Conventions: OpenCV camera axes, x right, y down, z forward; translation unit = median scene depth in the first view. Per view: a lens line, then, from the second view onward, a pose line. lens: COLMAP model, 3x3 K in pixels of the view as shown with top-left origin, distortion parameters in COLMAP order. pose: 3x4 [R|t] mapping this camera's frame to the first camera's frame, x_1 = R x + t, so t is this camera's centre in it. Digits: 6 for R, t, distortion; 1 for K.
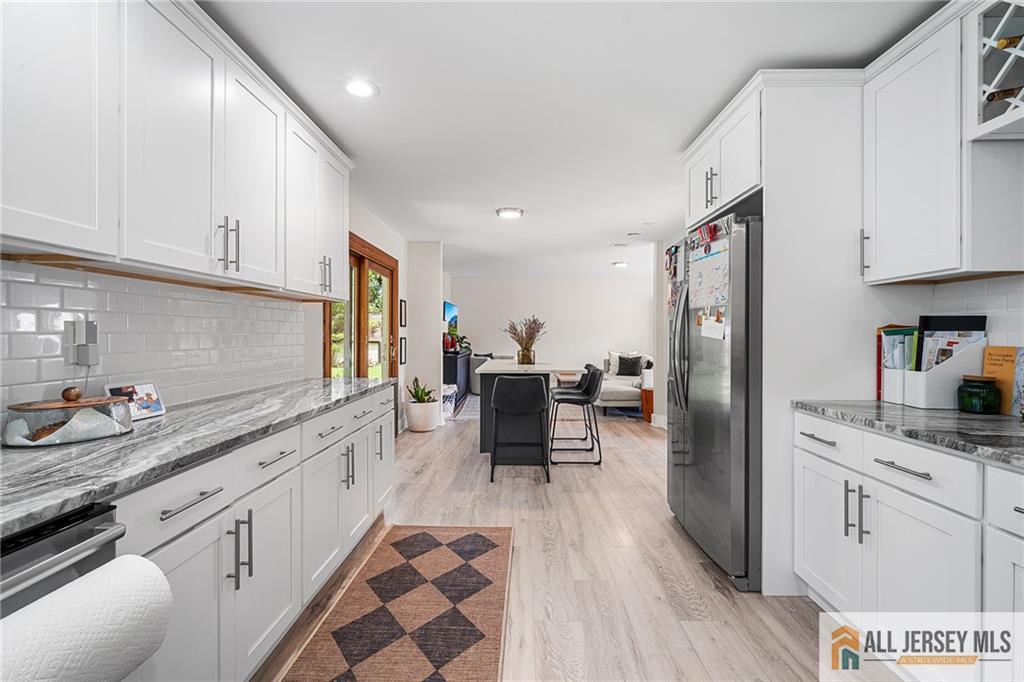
lens RADIAL K [[445.7, 0, 515.2], [0, 445.7, 333.8], [0, 0, 1]] dist [-0.007170, -0.000947]
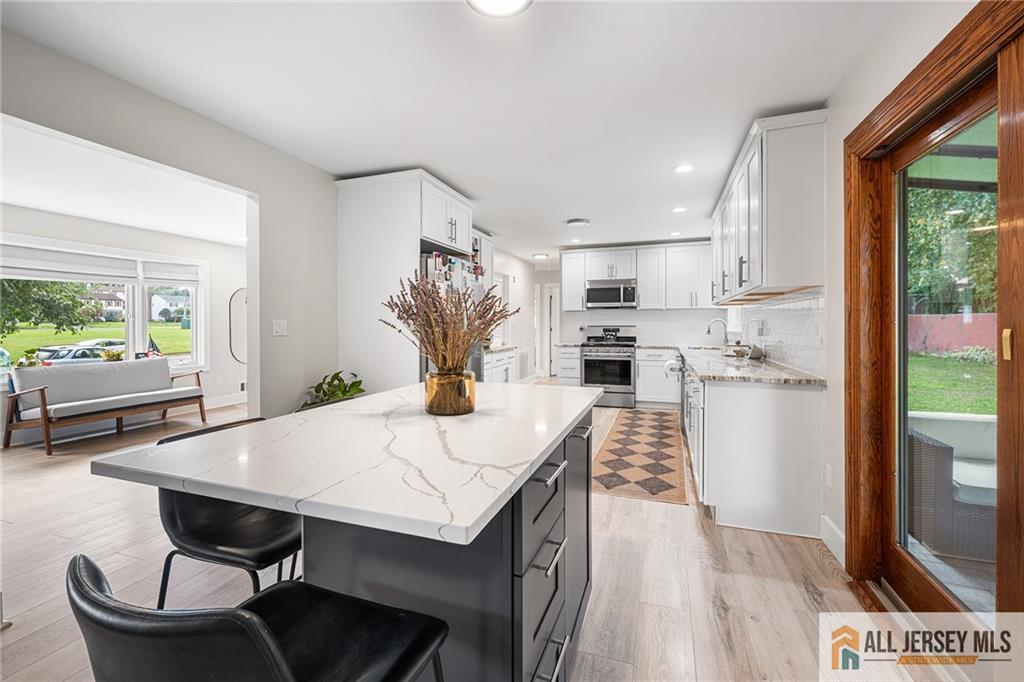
lens RADIAL K [[431.9, 0, 496.0], [0, 431.9, 336.6], [0, 0, 1]] dist [0.004379, -0.000990]
pose [[-0.935797, -0.008705, 0.352432, -0.220876], [0.001713, 0.999571, 0.029237, -0.003233], [-0.352536, 0.027963, -0.935380, 2.262017]]
